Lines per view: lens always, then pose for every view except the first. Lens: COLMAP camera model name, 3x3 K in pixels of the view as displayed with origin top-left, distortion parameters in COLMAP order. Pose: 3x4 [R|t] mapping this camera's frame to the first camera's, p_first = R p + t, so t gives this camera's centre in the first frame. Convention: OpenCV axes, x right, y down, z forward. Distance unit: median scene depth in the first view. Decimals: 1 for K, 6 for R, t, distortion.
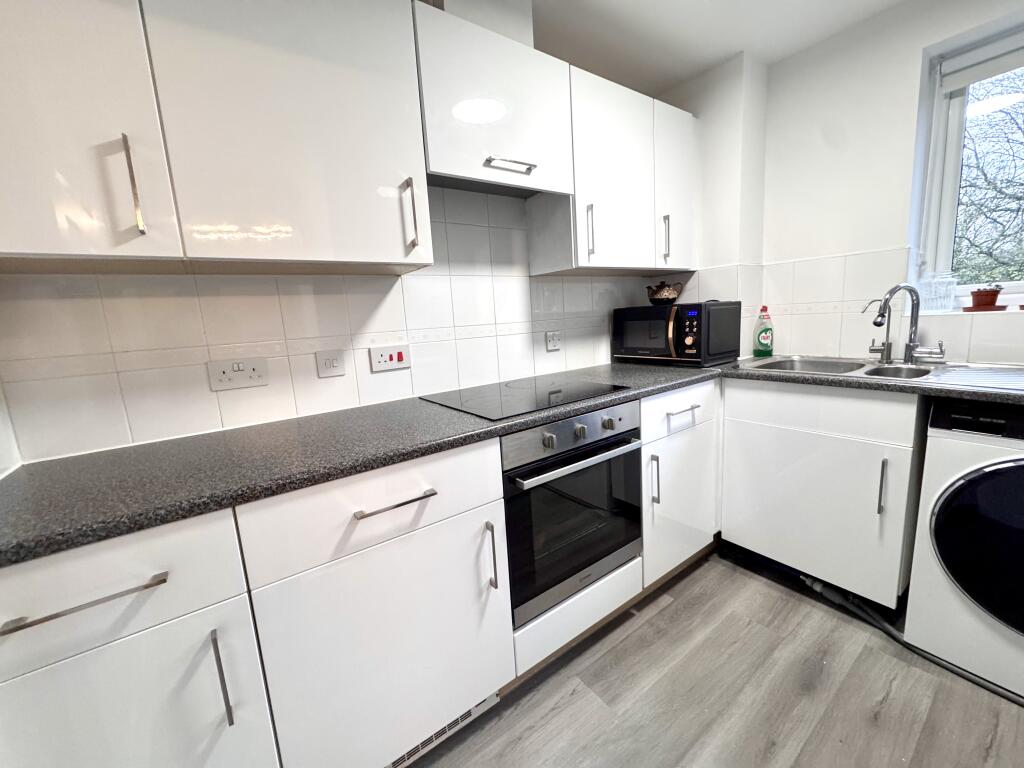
lens RADIAL K [[408.3, 0, 512.0], [0, 408.3, 384.0], [0, 0, 1]] dist [-0.001564, -0.000024]
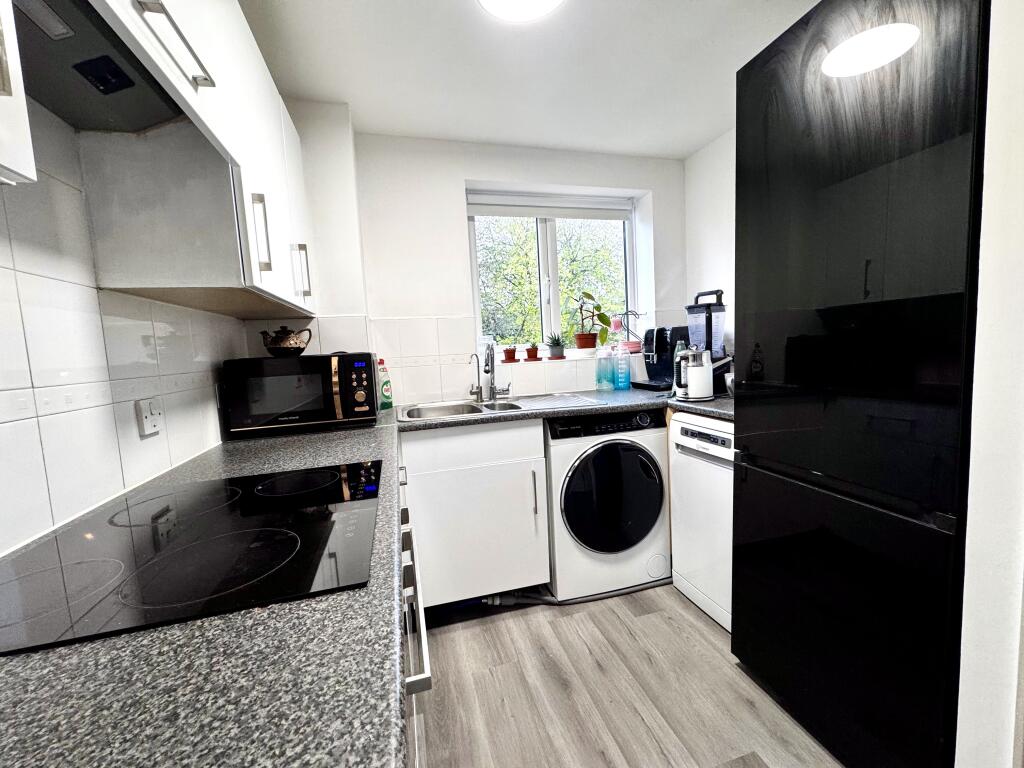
lens RADIAL K [[408.3, 0, 512.0], [0, 408.3, 384.0], [0, 0, 1]] dist [-0.001564, -0.000024]
pose [[0.344175, -0.040368, 0.938037, -0.265159], [0.184955, 0.982414, -0.025584, -0.055257], [-0.920508, 0.182300, 0.345589, 0.445153]]
